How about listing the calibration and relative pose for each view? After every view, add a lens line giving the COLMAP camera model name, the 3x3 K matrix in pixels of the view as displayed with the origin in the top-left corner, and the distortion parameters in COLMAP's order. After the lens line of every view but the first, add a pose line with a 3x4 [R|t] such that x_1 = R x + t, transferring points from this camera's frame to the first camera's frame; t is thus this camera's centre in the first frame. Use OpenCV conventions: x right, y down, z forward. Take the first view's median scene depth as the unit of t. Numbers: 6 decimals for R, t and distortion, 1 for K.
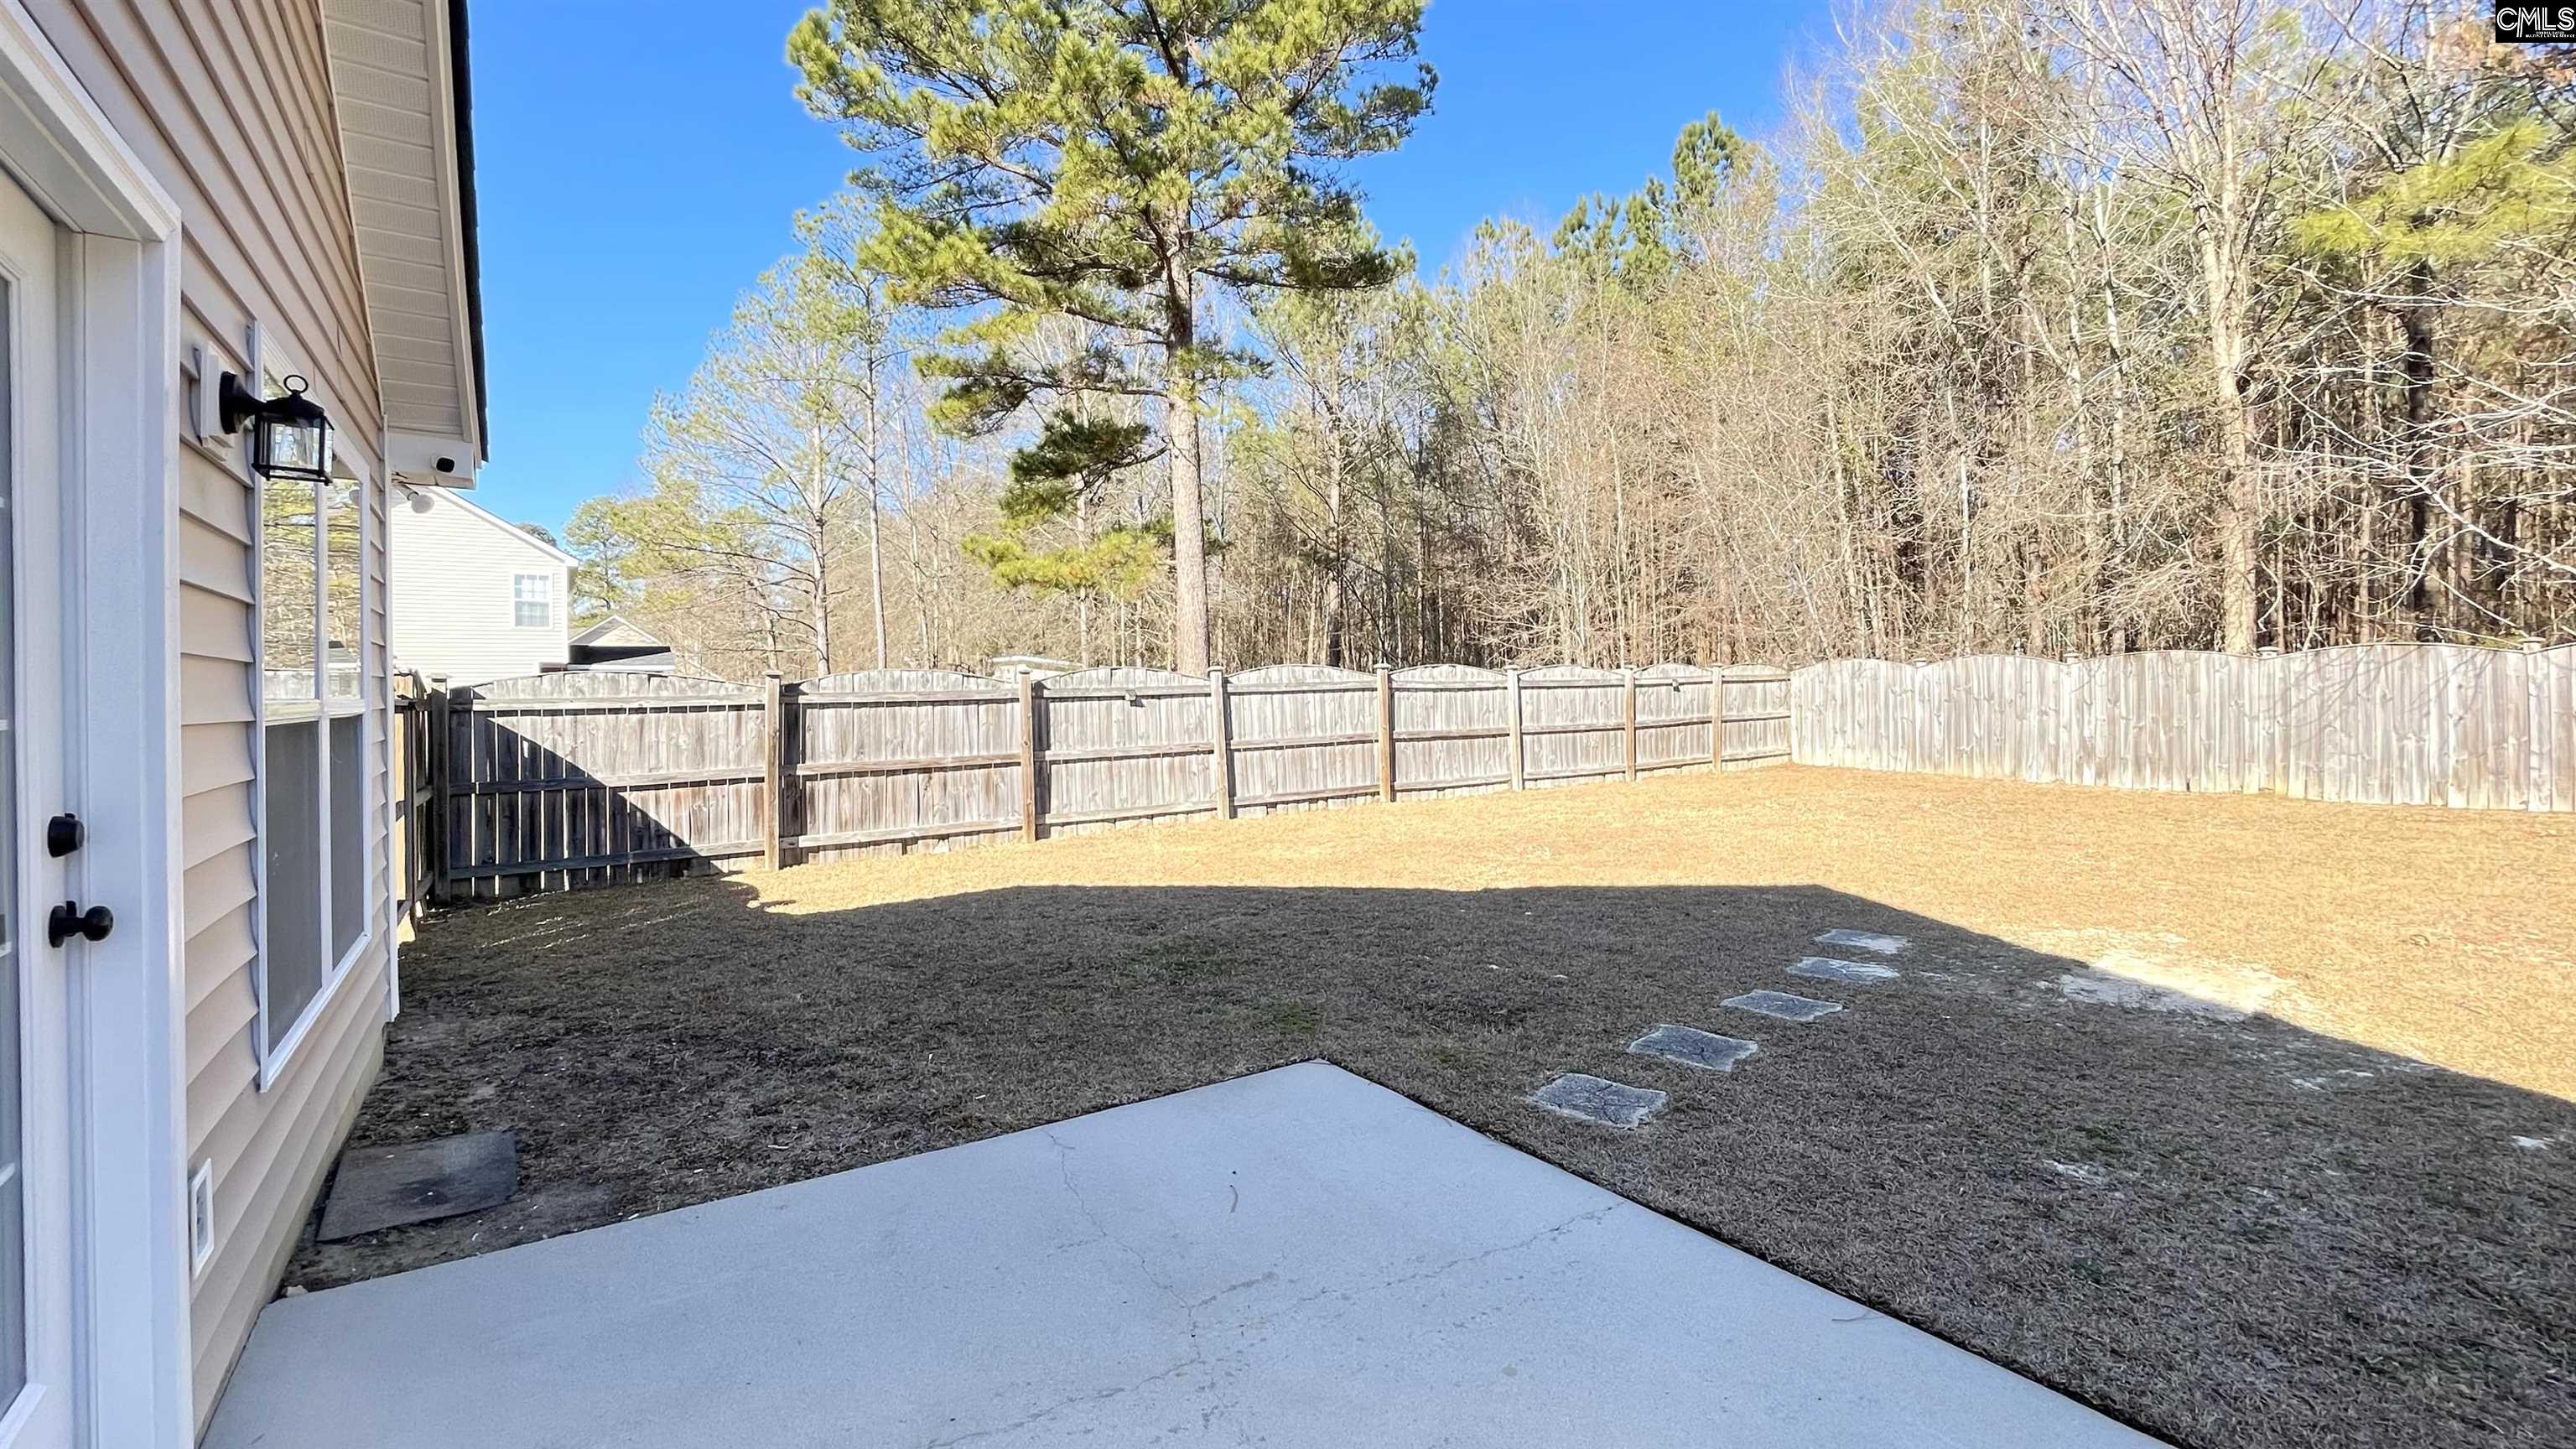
lens RADIAL K [[1116.8, 0, 1272.9], [0, 1116.8, 697.0], [0, 0, 1]] dist [0.008714, 0.001198]
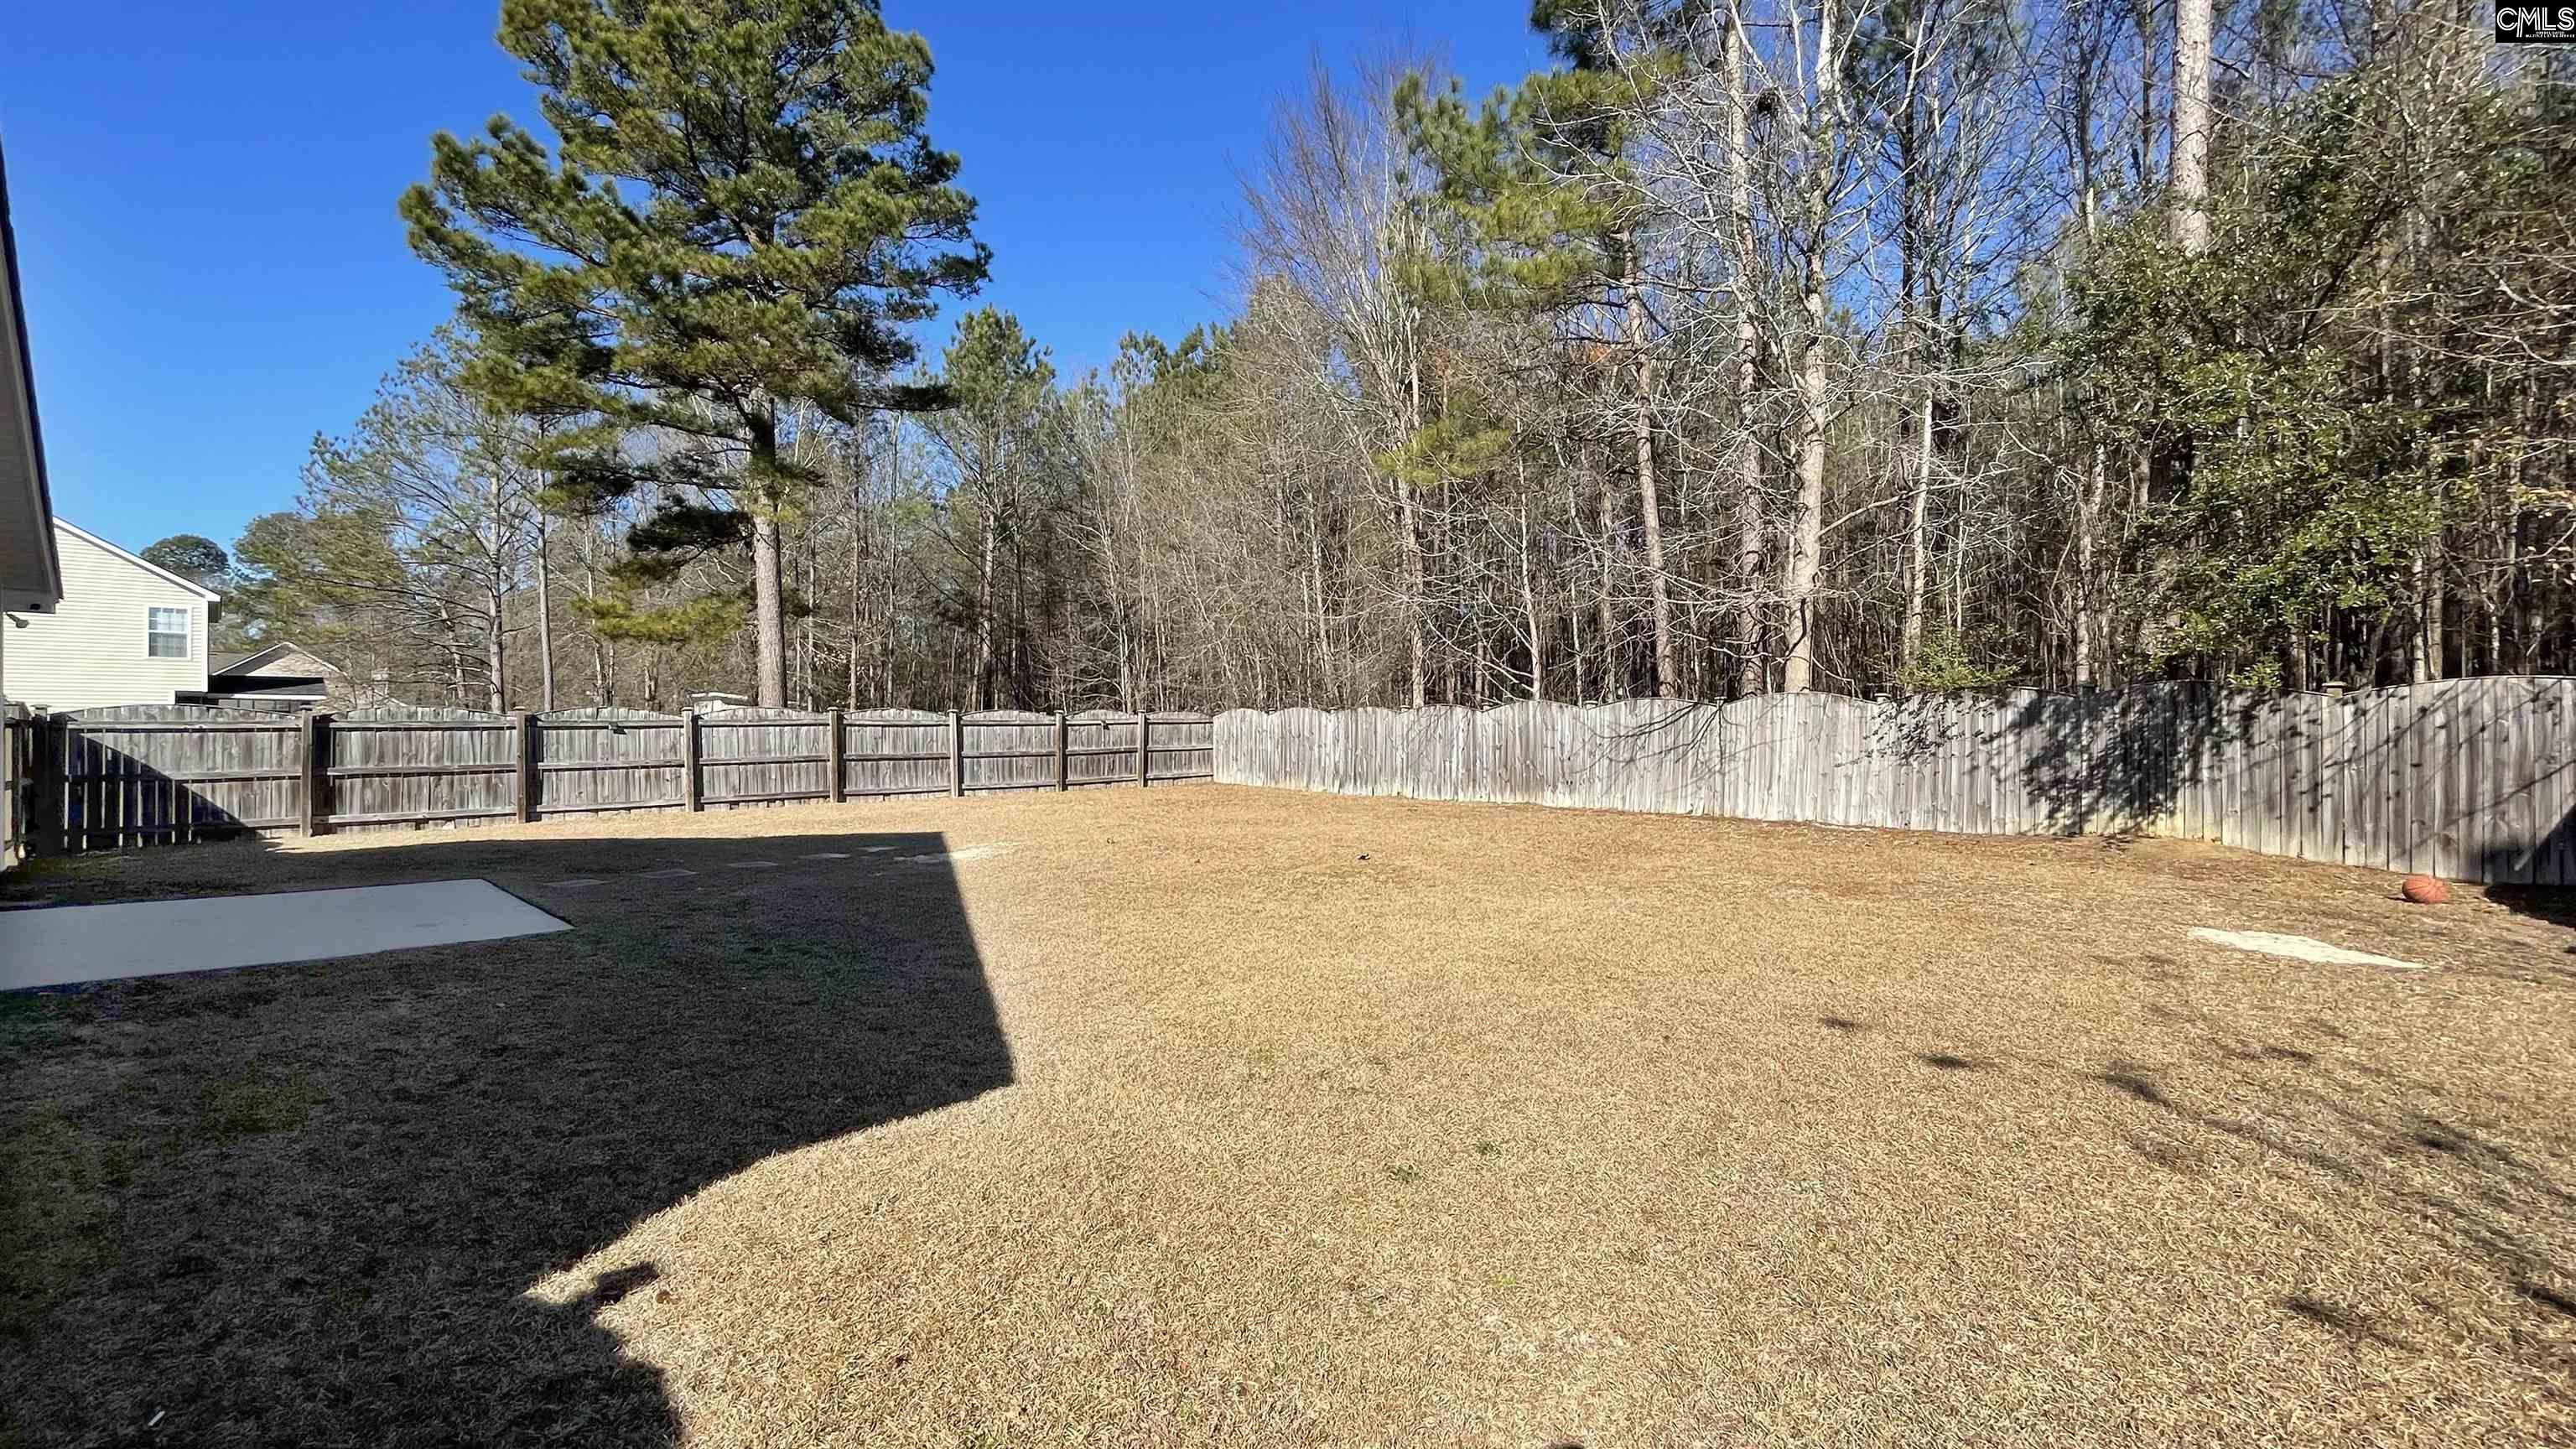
lens RADIAL K [[1116.8, 0, 1295.3], [0, 1116.8, 727.0], [0, 0, 1]] dist [0.008714, 0.001198]
pose [[0.982520, 0.012746, 0.185718, 0.387097], [-0.010883, 0.999880, -0.011046, 0.004958], [-0.185836, 0.008831, 0.982541, -0.495085]]
